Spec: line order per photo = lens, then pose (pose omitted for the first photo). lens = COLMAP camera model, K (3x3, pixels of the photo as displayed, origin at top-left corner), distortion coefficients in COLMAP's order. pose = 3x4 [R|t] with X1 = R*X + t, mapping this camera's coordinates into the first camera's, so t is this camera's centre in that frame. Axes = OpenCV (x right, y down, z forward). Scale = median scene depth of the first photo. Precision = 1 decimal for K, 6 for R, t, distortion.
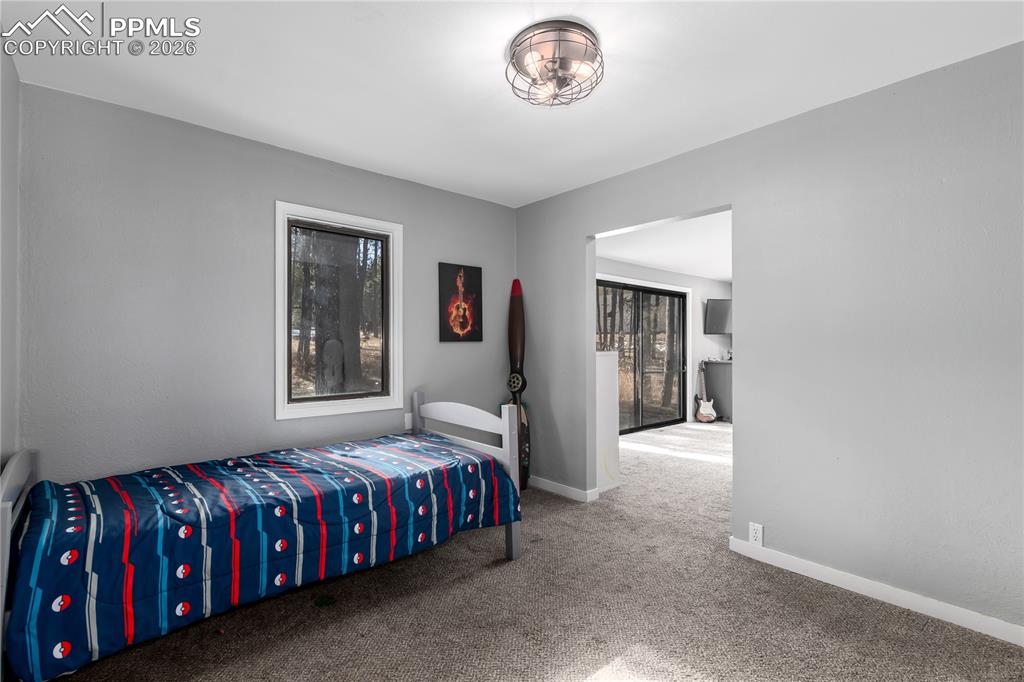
lens RADIAL K [[472.5, 0, 511.0], [0, 472.5, 347.8], [0, 0, 1]] dist [-0.003983, -0.001455]
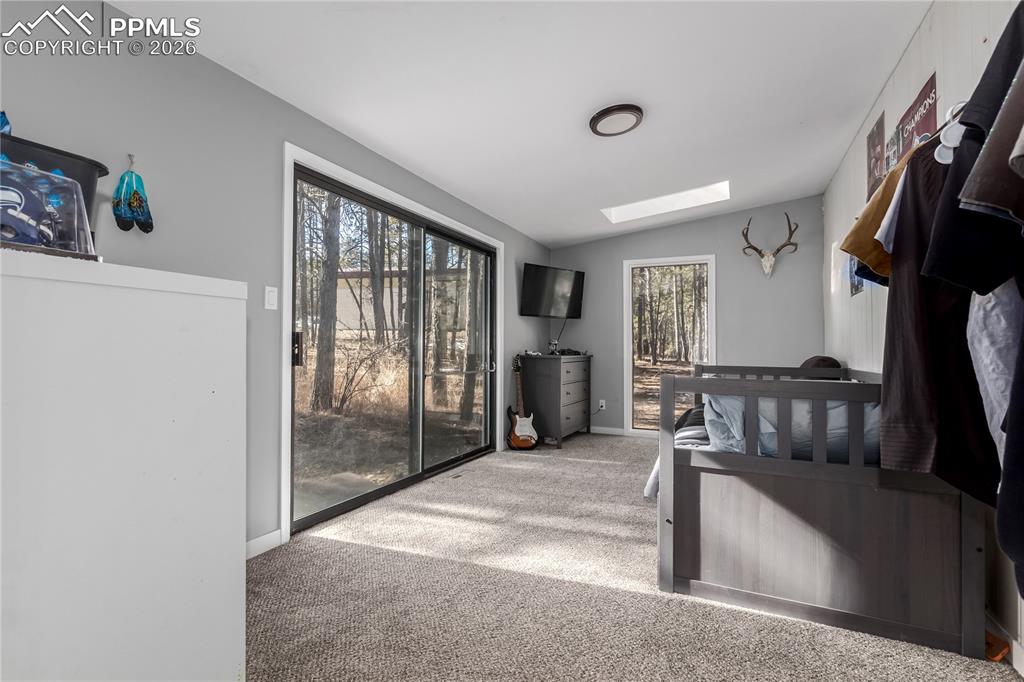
lens RADIAL K [[472.5, 0, 510.1], [0, 472.5, 345.6], [0, 0, 1]] dist [-0.003983, -0.001455]
pose [[0.917350, 0.007141, 0.398017, 0.132278], [-0.005594, 0.999972, -0.005048, 0.017922], [-0.398042, 0.002404, 0.917364, 0.398966]]
